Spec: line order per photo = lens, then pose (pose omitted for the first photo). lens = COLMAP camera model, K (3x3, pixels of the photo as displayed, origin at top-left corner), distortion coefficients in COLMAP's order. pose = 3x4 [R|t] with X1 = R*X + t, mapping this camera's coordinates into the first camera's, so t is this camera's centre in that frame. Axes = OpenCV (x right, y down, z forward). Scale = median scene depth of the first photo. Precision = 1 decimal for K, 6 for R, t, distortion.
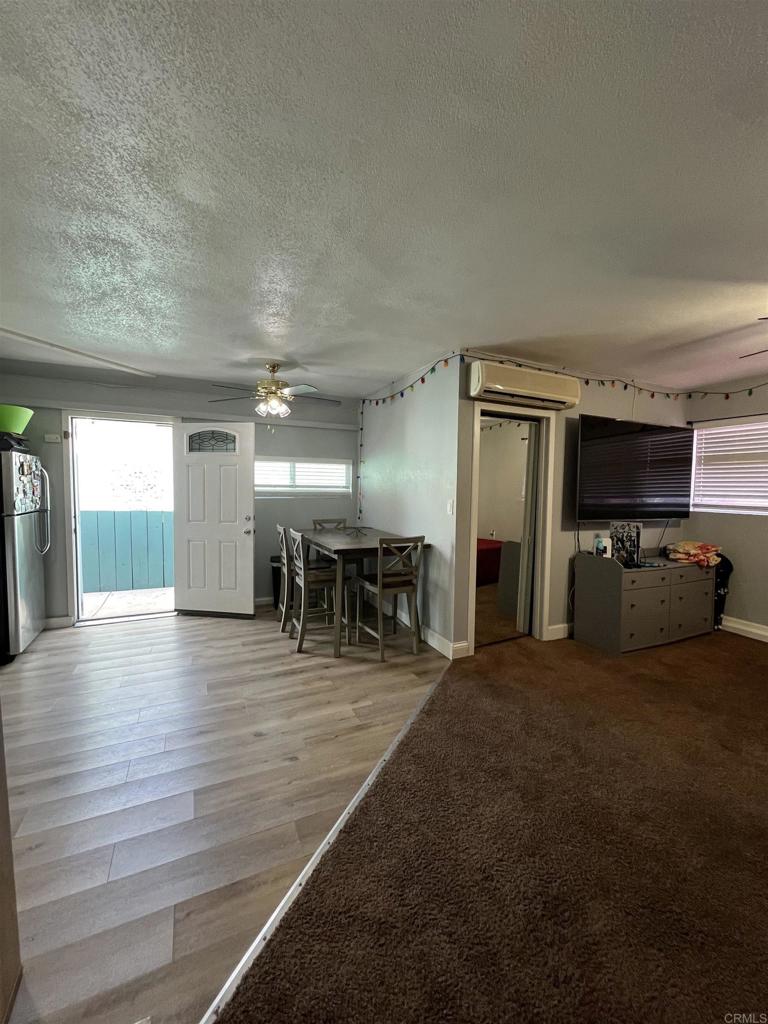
lens RADIAL K [[411.9, 0, 380.8], [0, 411.9, 510.4], [0, 0, 1]] dist [-0.002202, -0.000001]
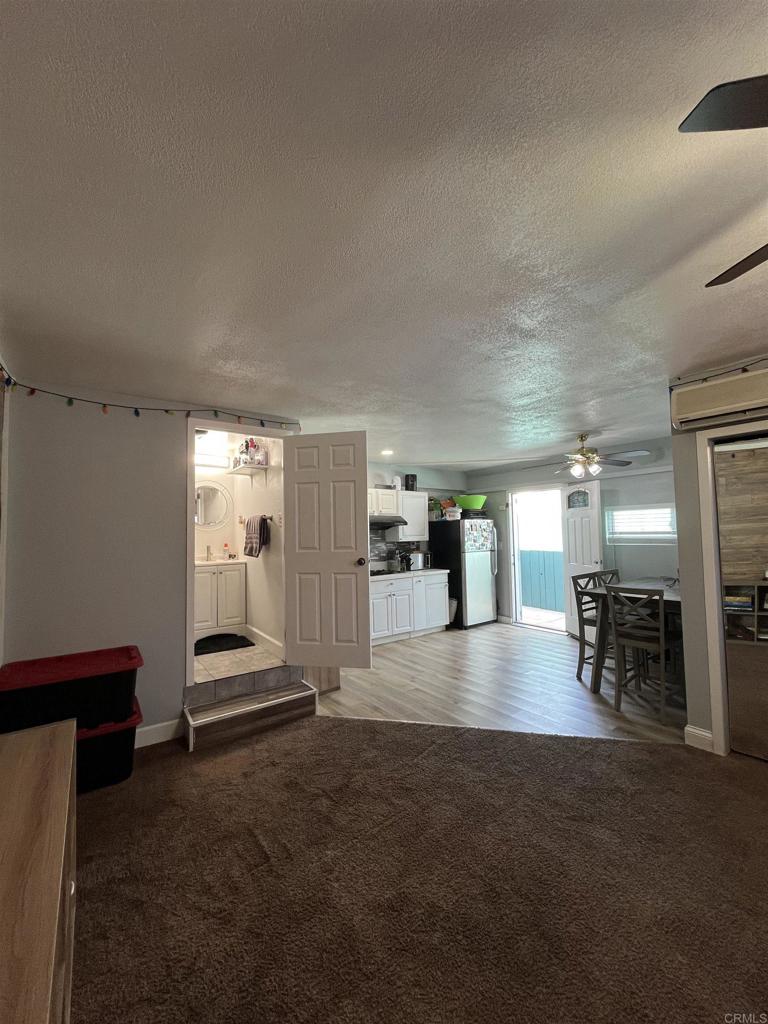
lens RADIAL K [[411.9, 0, 378.5], [0, 411.9, 511.4], [0, 0, 1]] dist [-0.002202, -0.000001]
pose [[0.183113, -0.066972, -0.980808, 0.889916], [-0.032451, 0.996721, -0.074117, -0.022432], [0.982556, 0.045400, 0.180339, 0.222224]]
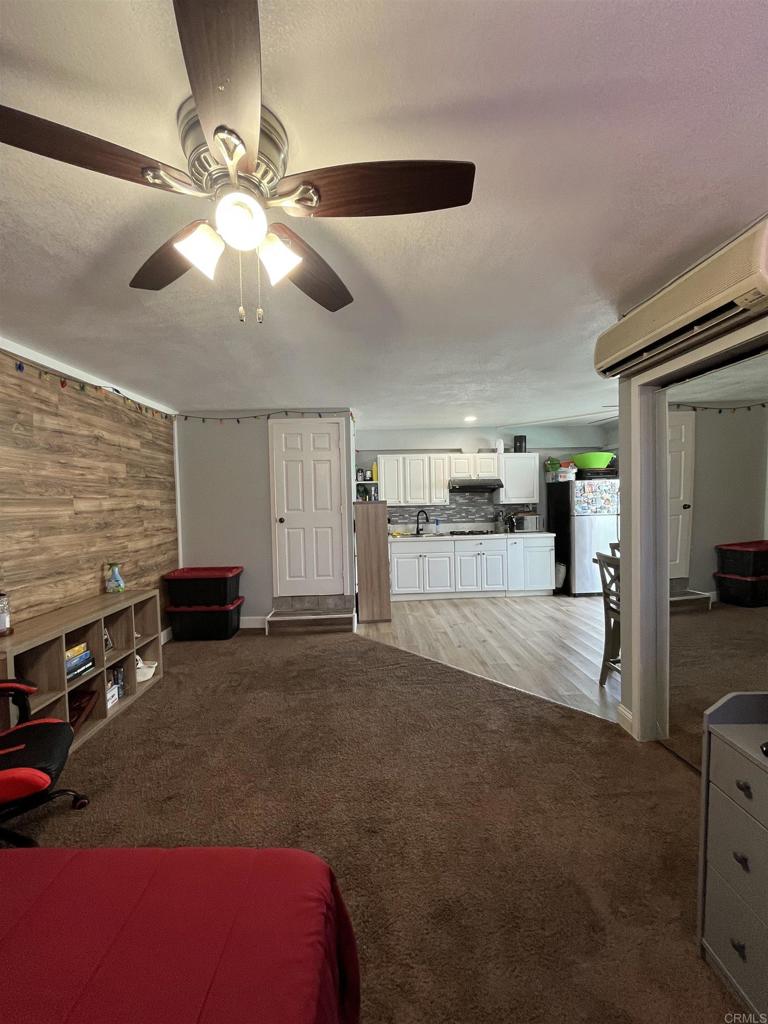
lens RADIAL K [[411.9, 0, 381.0], [0, 411.9, 513.8], [0, 0, 1]] dist [-0.002202, -0.000001]
pose [[-0.396230, 0.029983, -0.917662, 1.032960], [-0.031055, 0.998457, 0.046032, -0.050808], [0.917626, 0.046737, -0.394688, 0.870543]]
